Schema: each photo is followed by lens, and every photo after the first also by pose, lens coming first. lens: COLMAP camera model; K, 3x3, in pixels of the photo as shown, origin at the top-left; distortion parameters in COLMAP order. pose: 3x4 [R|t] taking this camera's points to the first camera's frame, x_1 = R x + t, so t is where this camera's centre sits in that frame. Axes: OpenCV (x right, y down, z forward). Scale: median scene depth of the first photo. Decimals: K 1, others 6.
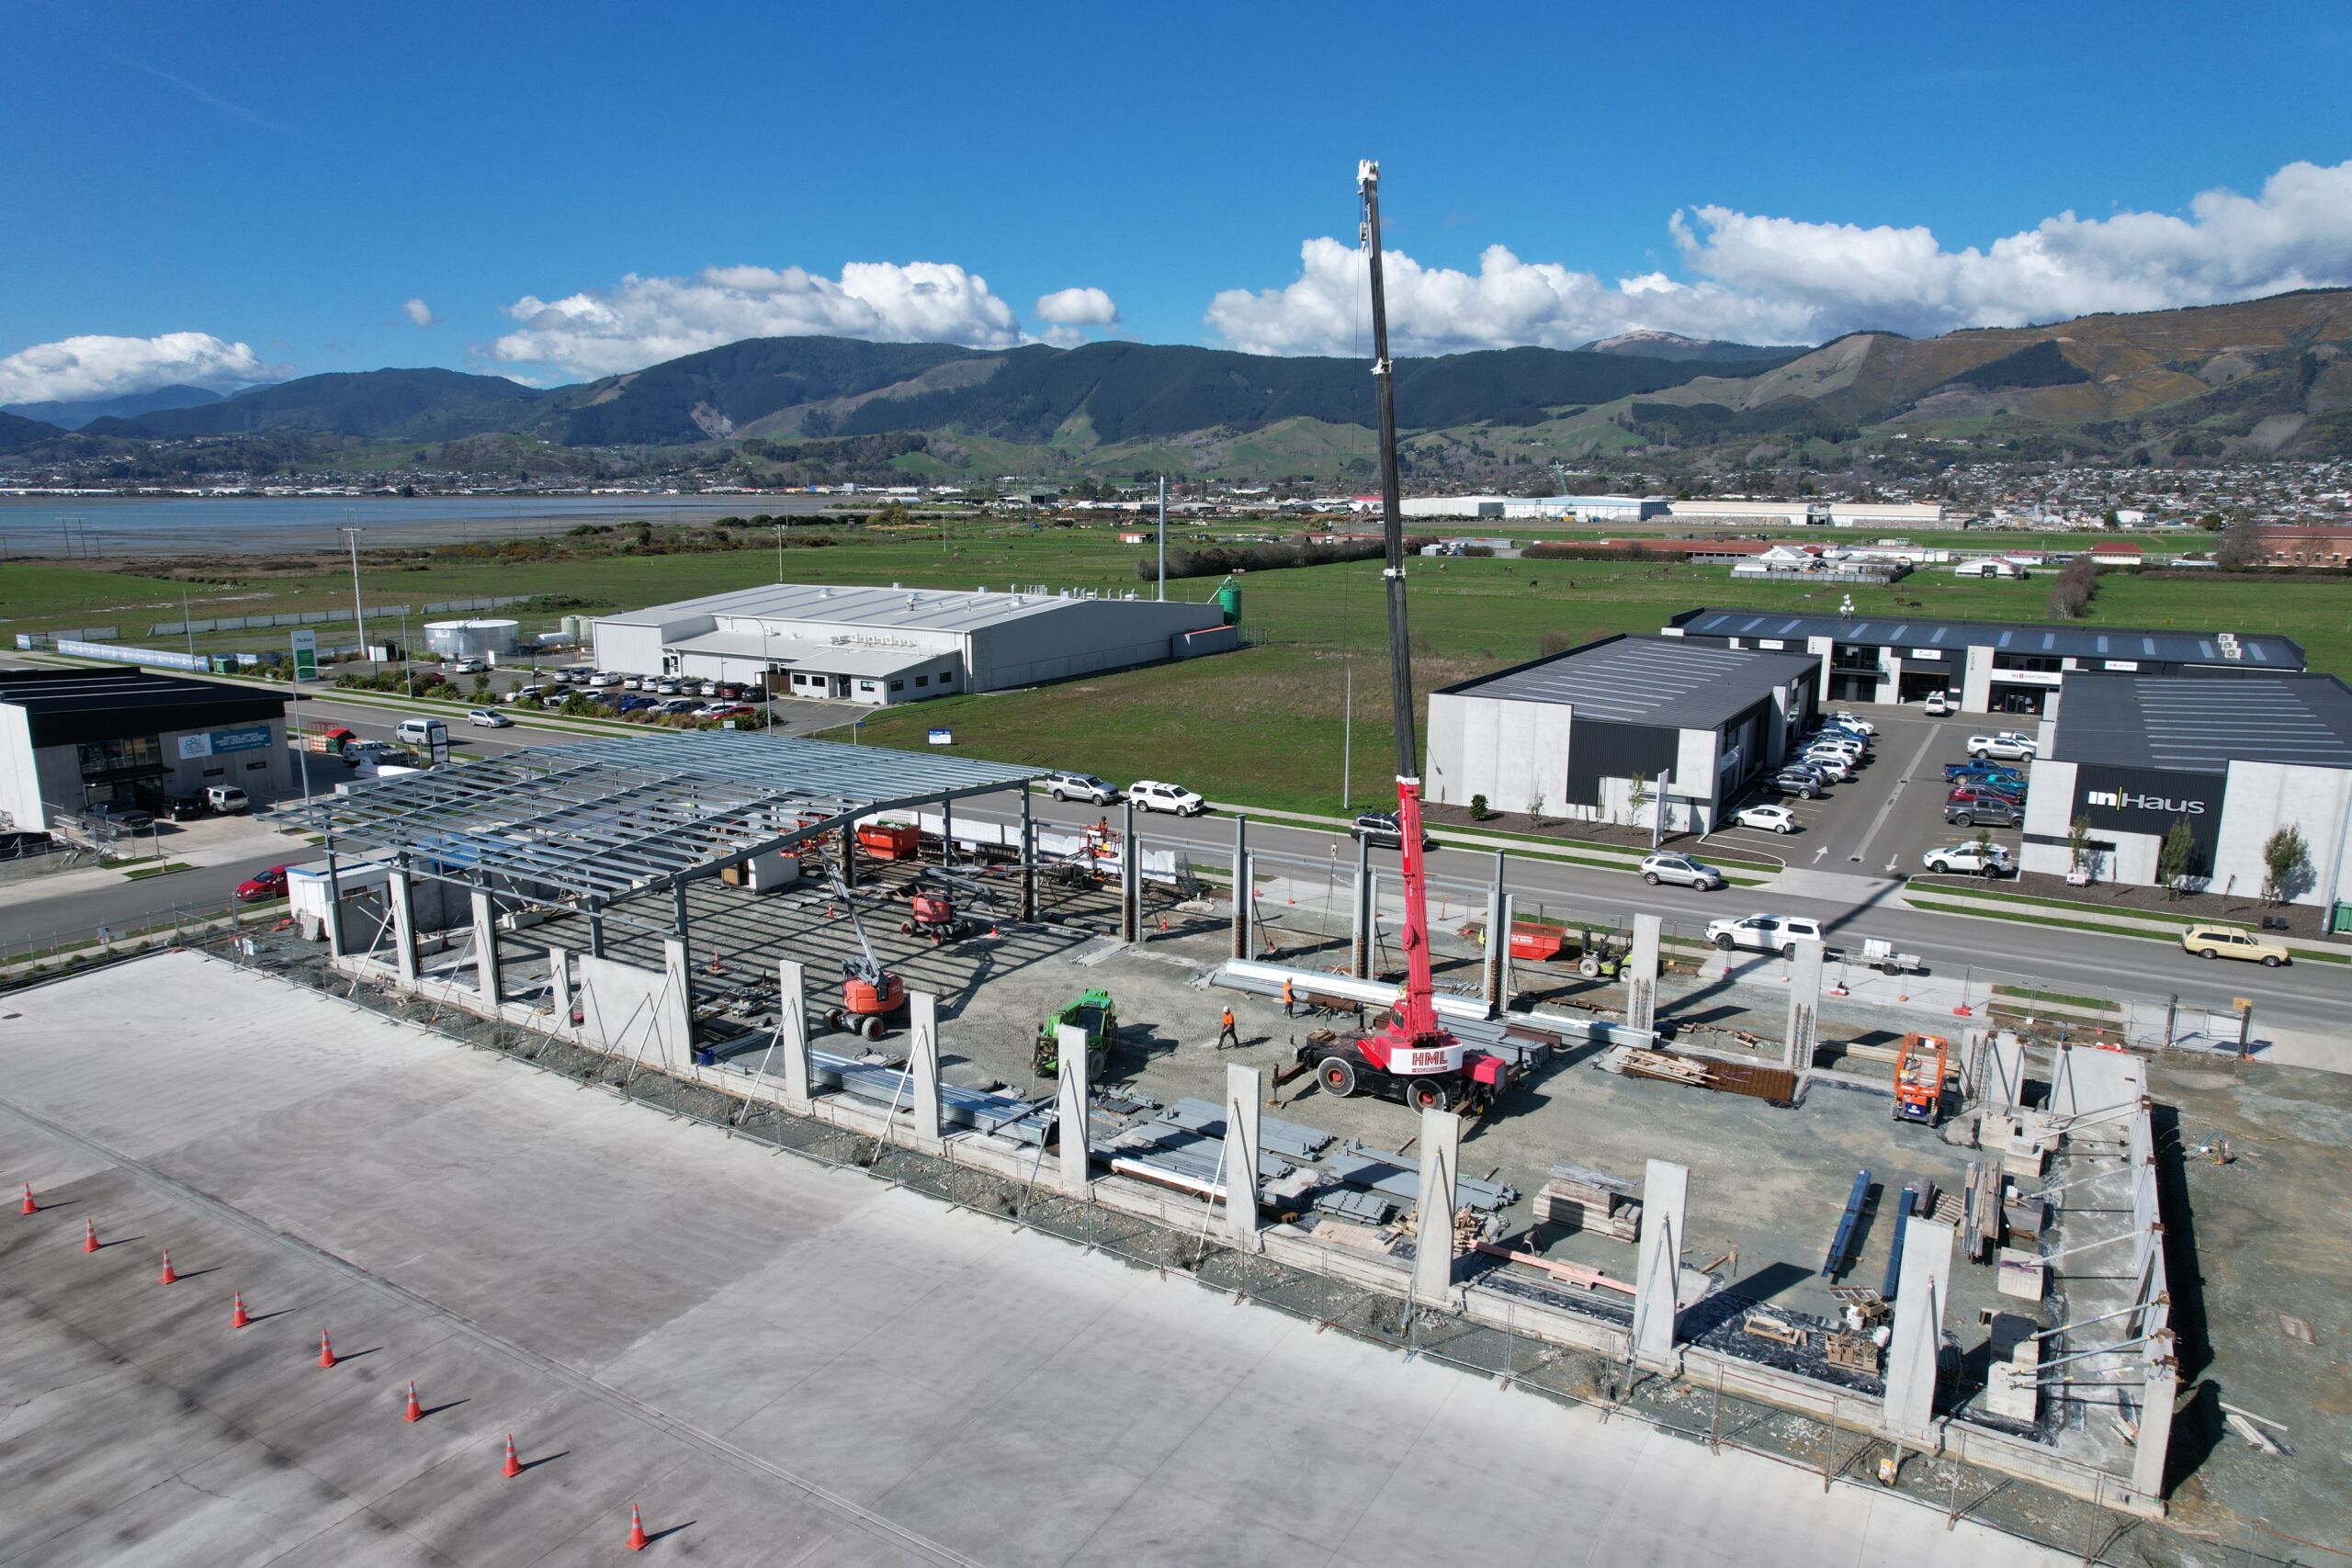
lens RADIAL K [[1495.7, 0, 1176.0], [0, 1495.7, 784.0], [0, 0, 1]] dist [-0.081968, 0.077711]
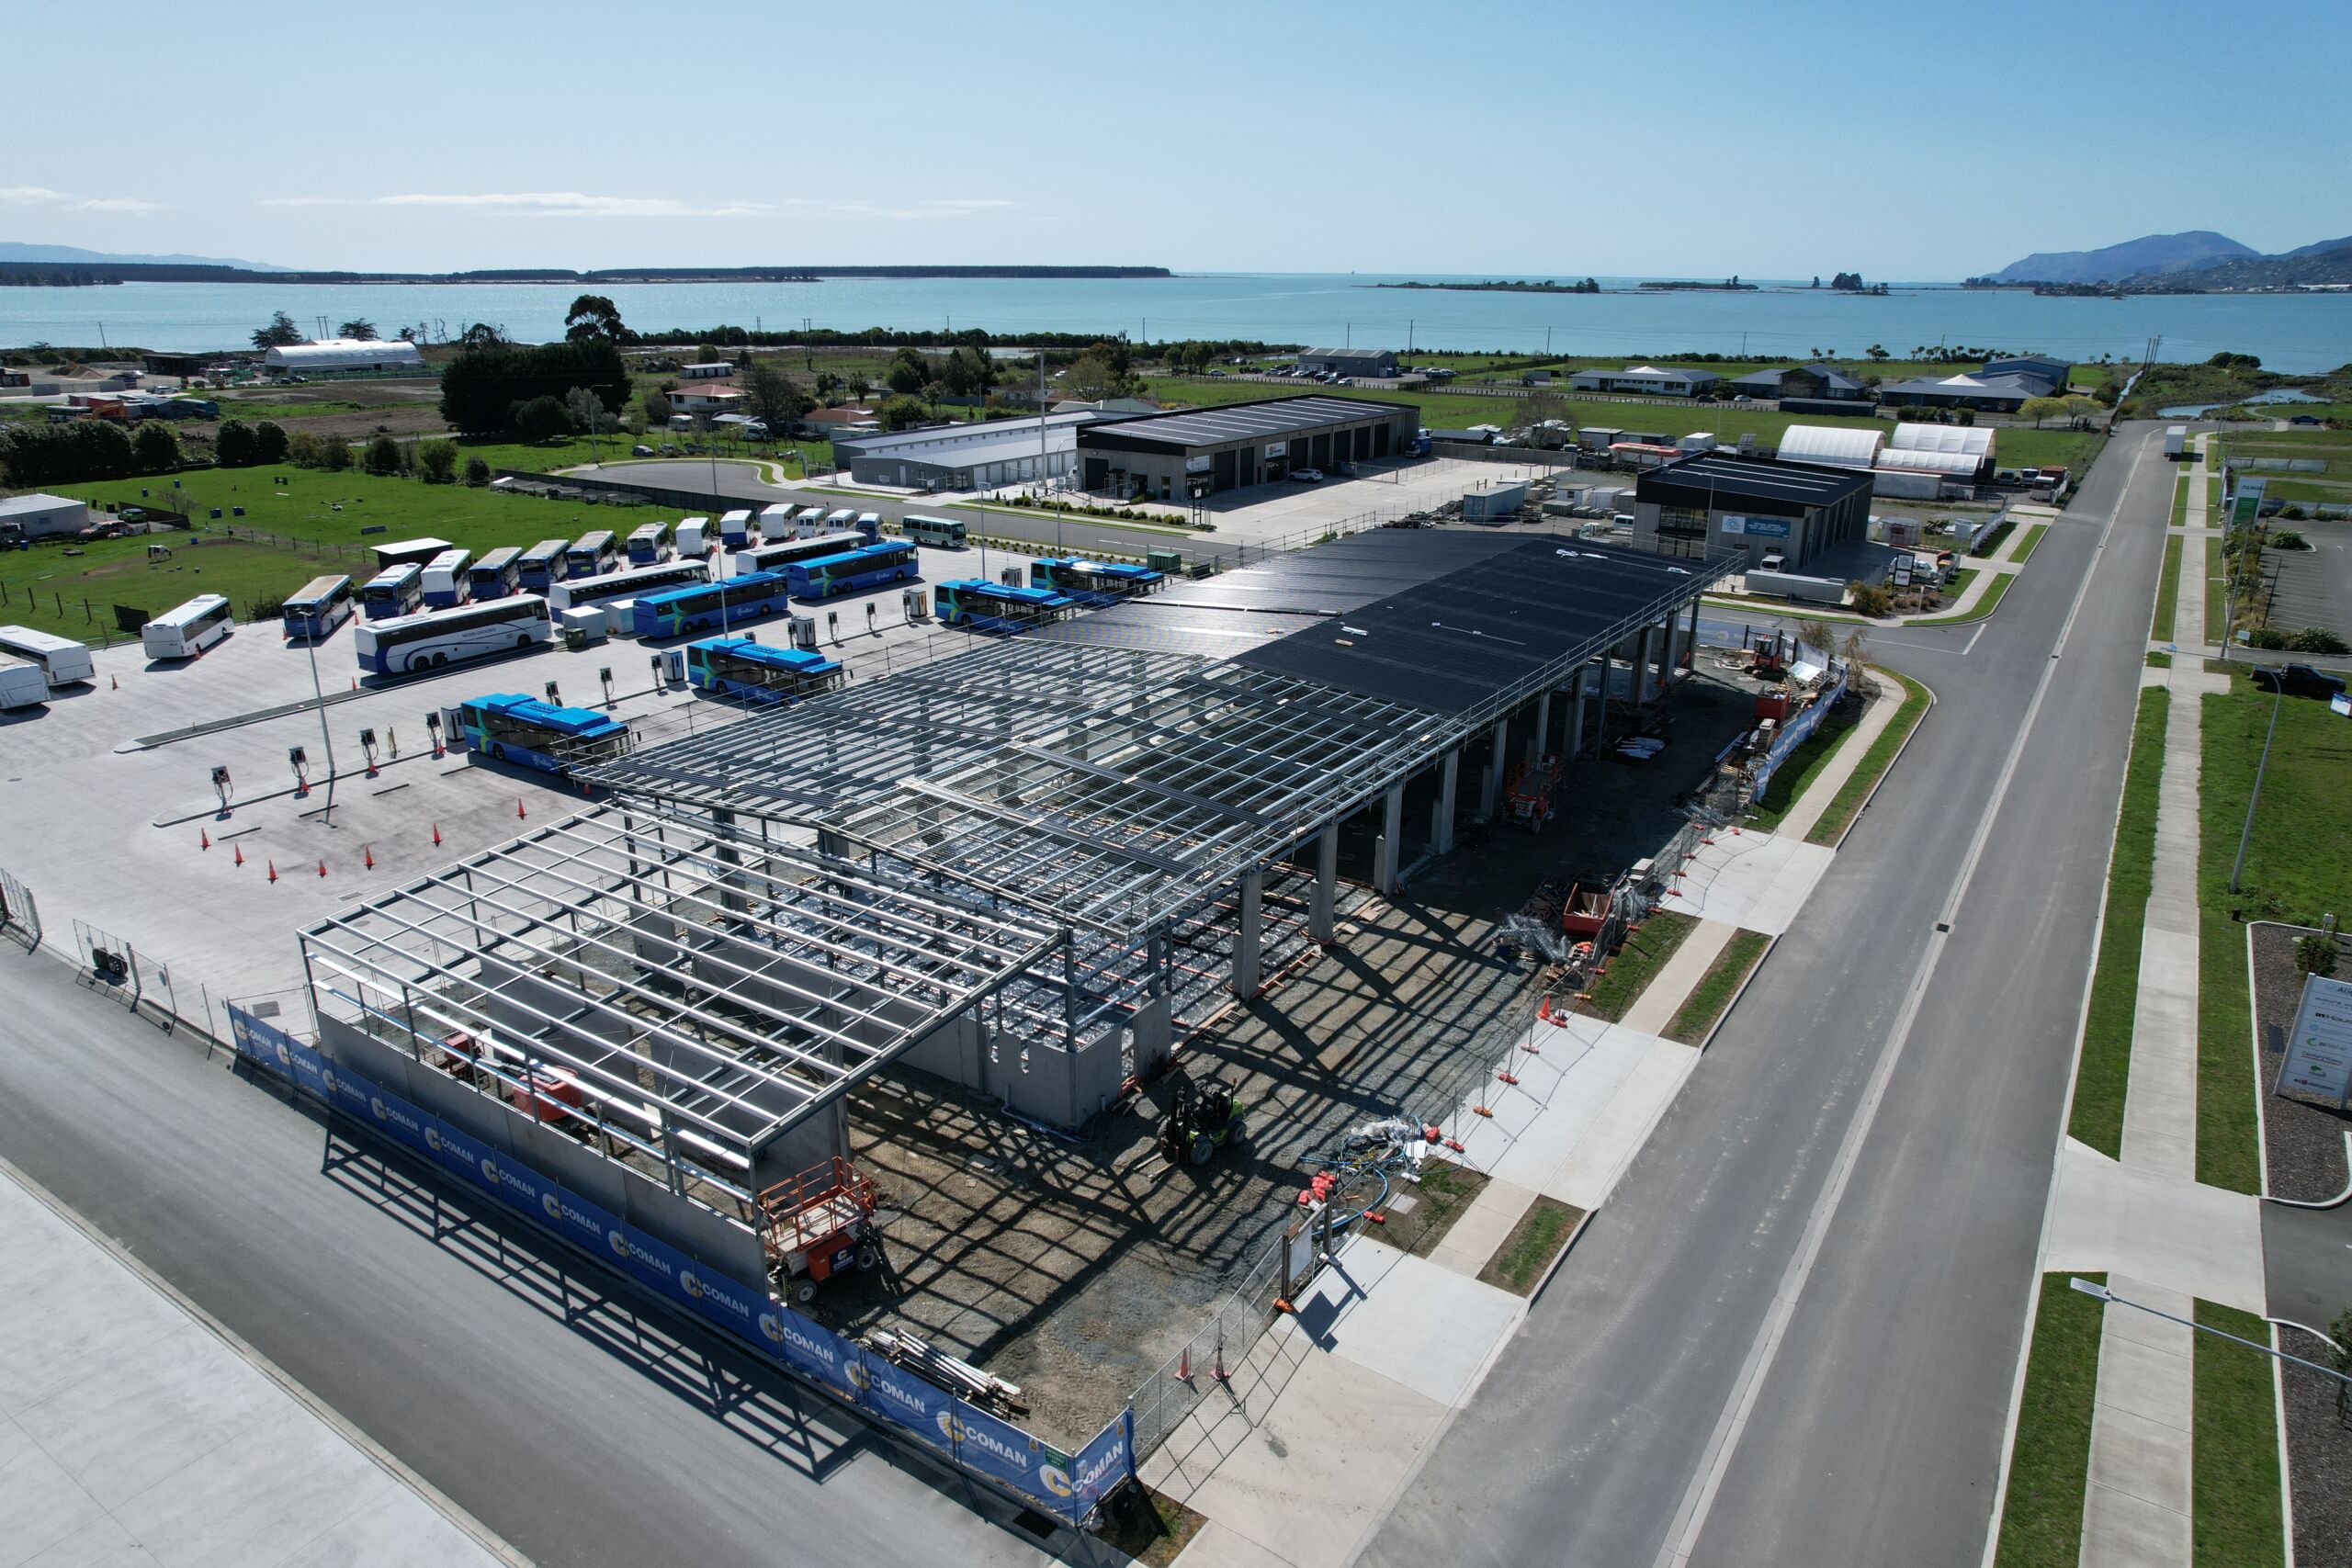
lens RADIAL K [[1495.7, 0, 1176.0], [0, 1495.7, 784.0], [0, 0, 1]] dist [-0.081968, 0.077711]
pose [[-0.032227, 0.325084, -0.945136, 0.722327], [-0.204279, 0.923523, 0.324616, -0.141638], [0.978382, 0.203533, 0.036646, 0.479388]]
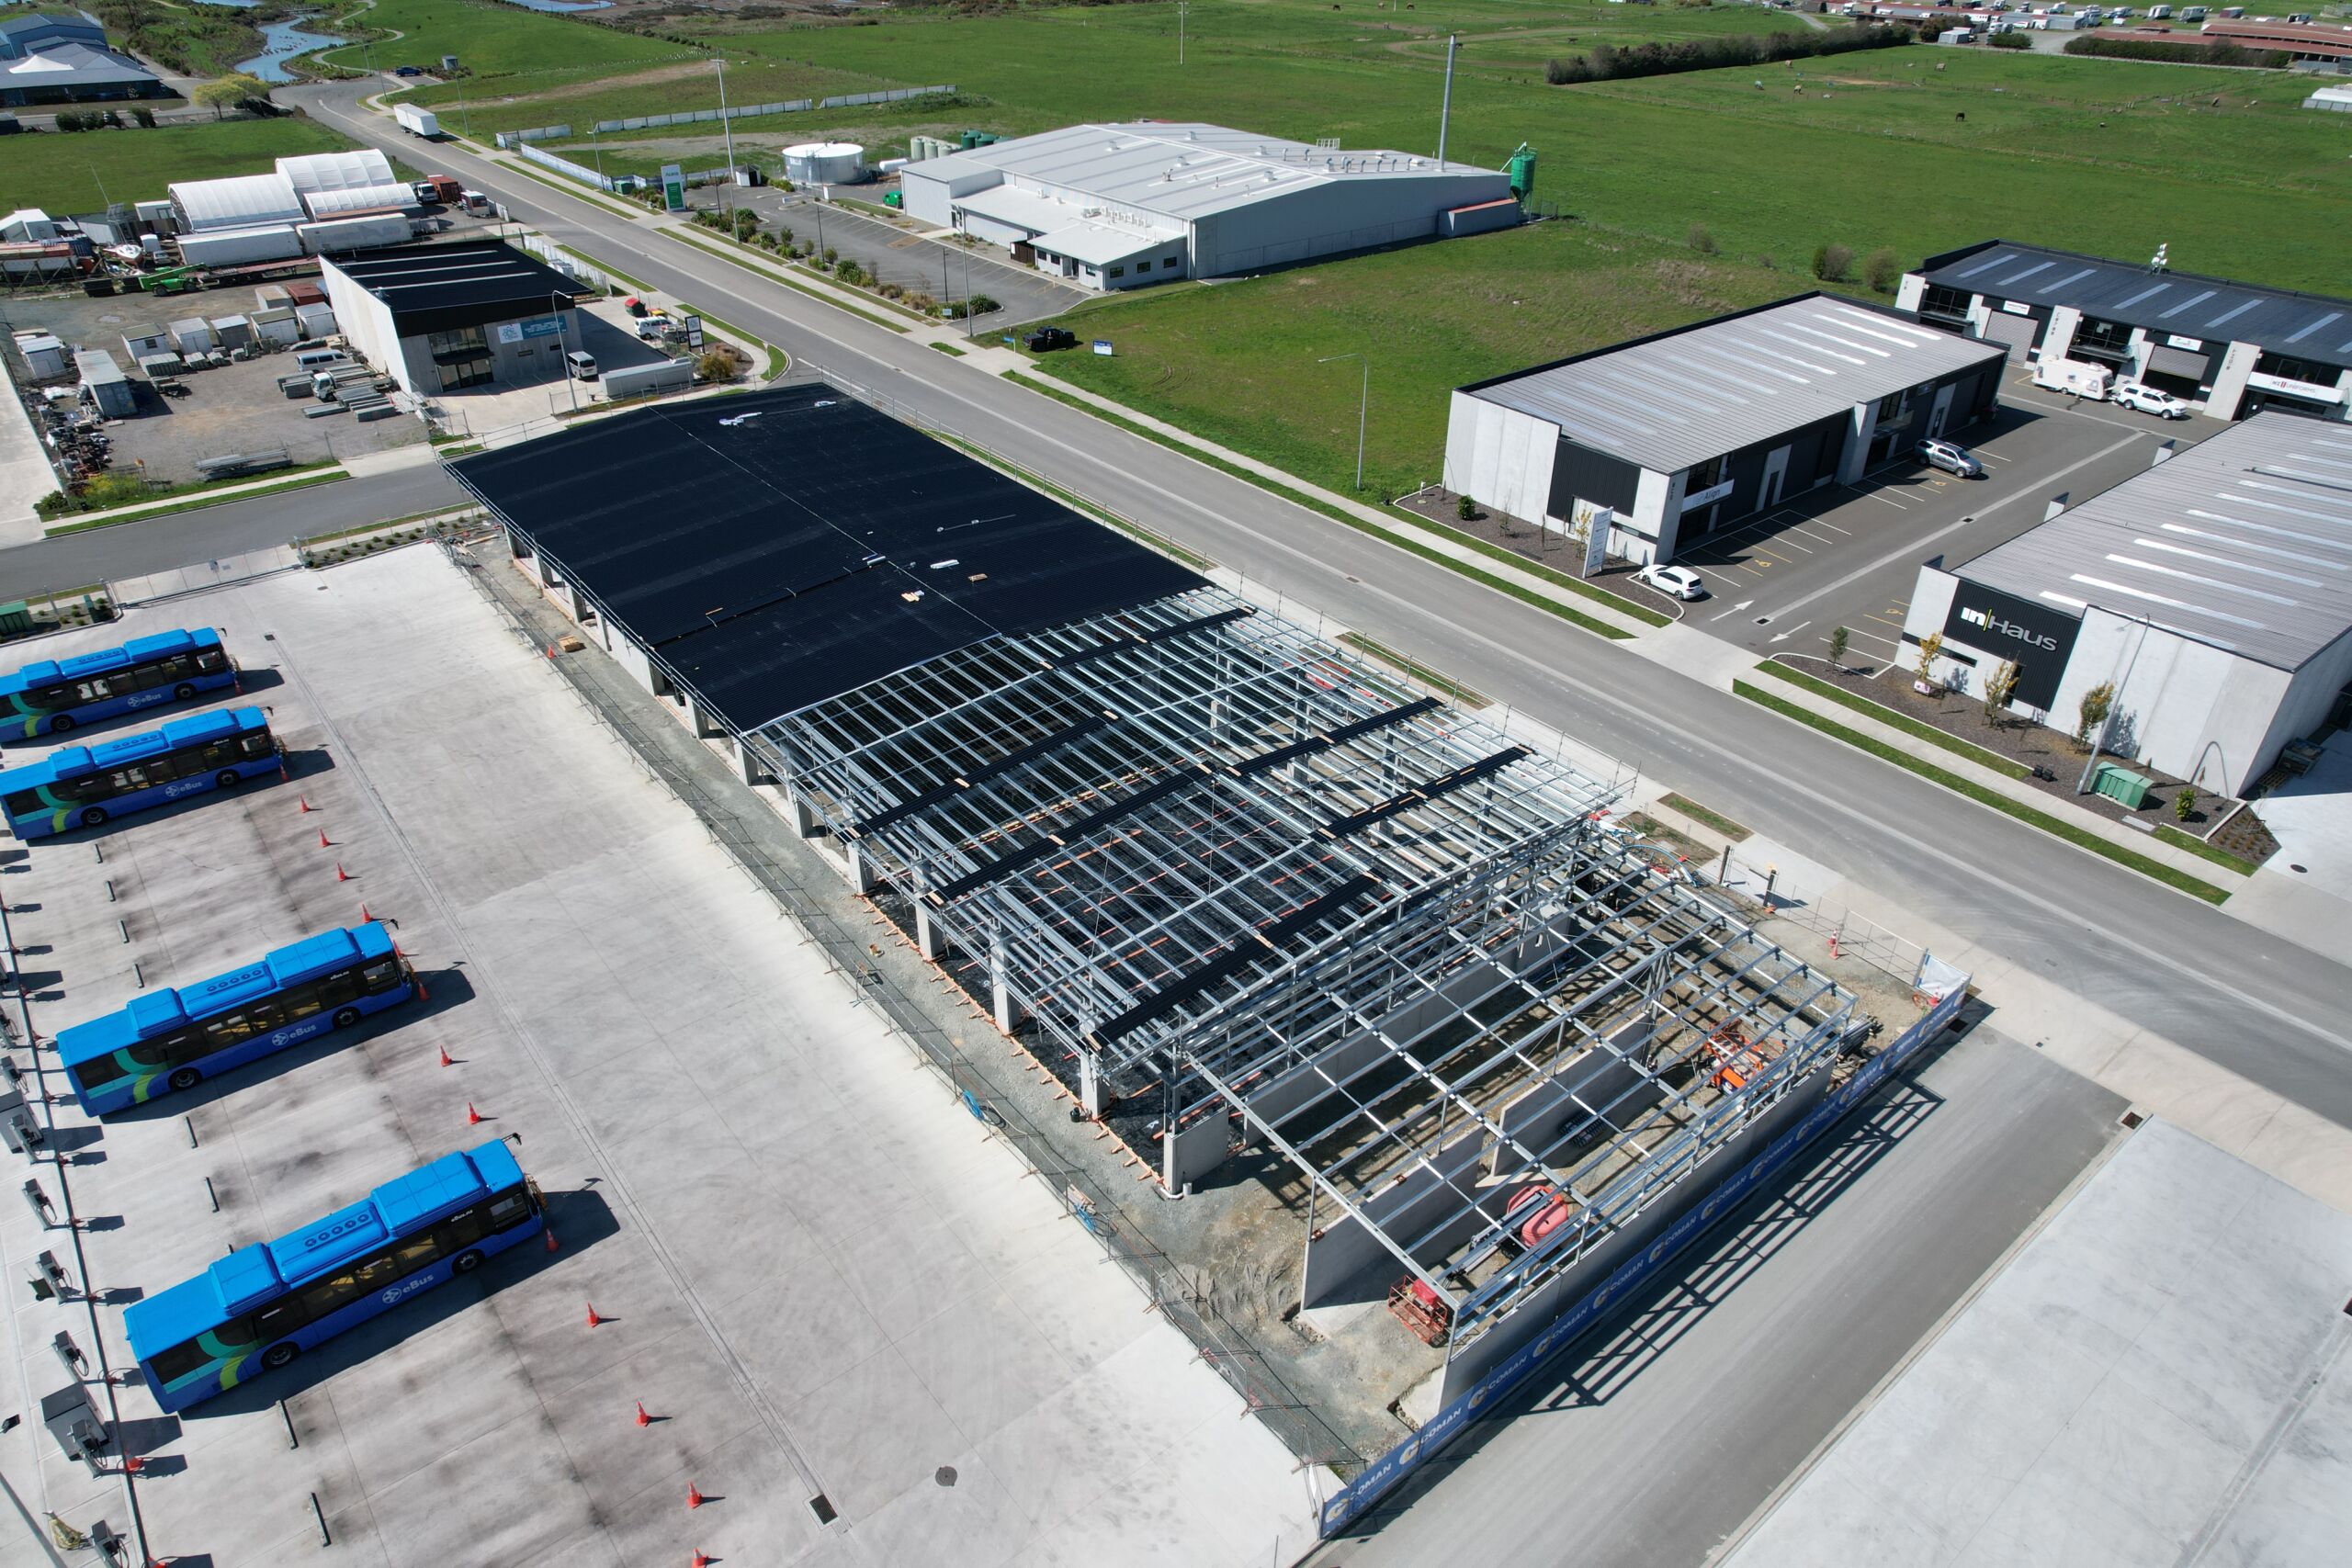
lens RADIAL K [[1495.7, 0, 1176.0], [0, 1495.7, 784.0], [0, 0, 1]] dist [-0.081968, 0.077711]
pose [[0.942060, 0.182243, -0.281621, 0.330111], [-0.070530, 0.928392, 0.364848, -0.170257], [0.327945, -0.323846, 0.887454, -0.101339]]
